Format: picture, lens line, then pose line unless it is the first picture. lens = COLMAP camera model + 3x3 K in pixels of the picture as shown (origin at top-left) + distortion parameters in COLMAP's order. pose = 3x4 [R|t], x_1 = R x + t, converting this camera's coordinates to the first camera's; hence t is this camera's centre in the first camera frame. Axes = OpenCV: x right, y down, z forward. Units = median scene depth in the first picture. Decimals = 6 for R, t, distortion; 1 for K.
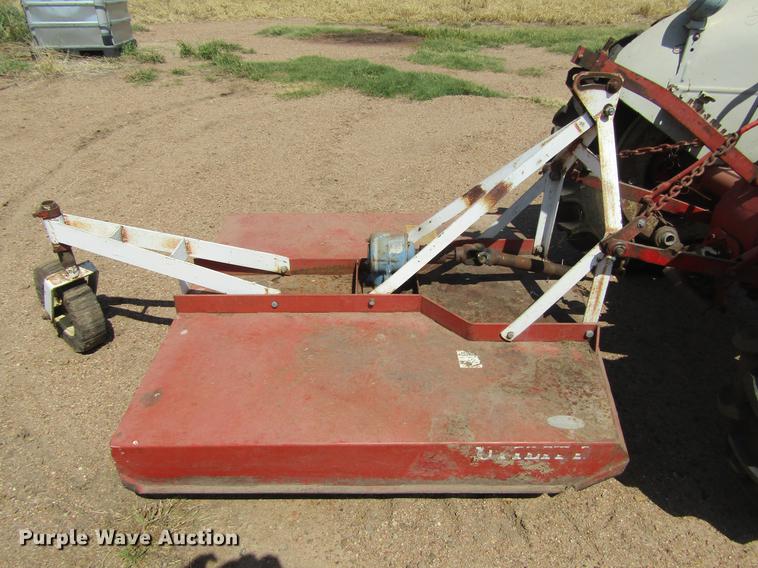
lens RADIAL K [[533.5, 0, 379.0], [0, 533.5, 284.0], [0, 0, 1]] dist [0.002289, -0.009050]
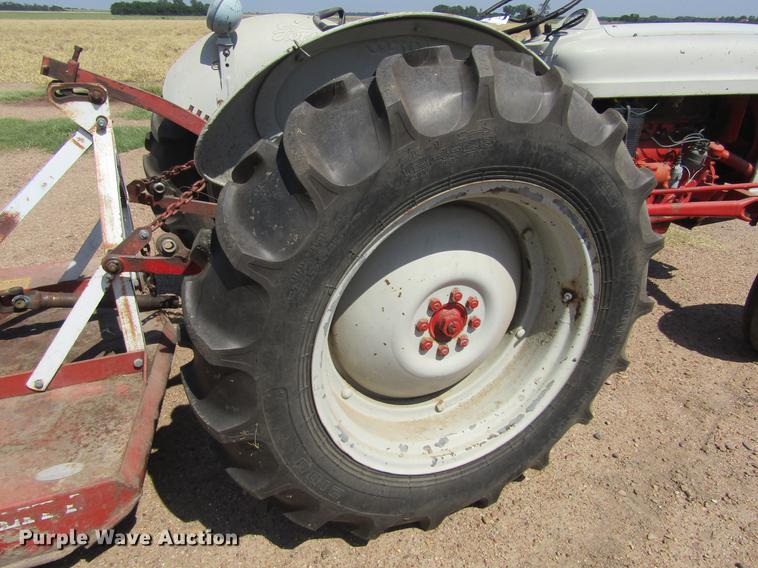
lens RADIAL K [[533.5, 0, 379.0], [0, 533.5, 284.0], [0, 0, 1]] dist [0.002289, -0.009050]
pose [[0.929684, -0.165044, 0.329315, 0.513513], [0.196718, 0.978300, -0.065052, 0.105353], [-0.311432, 0.125260, 0.941977, 0.001534]]
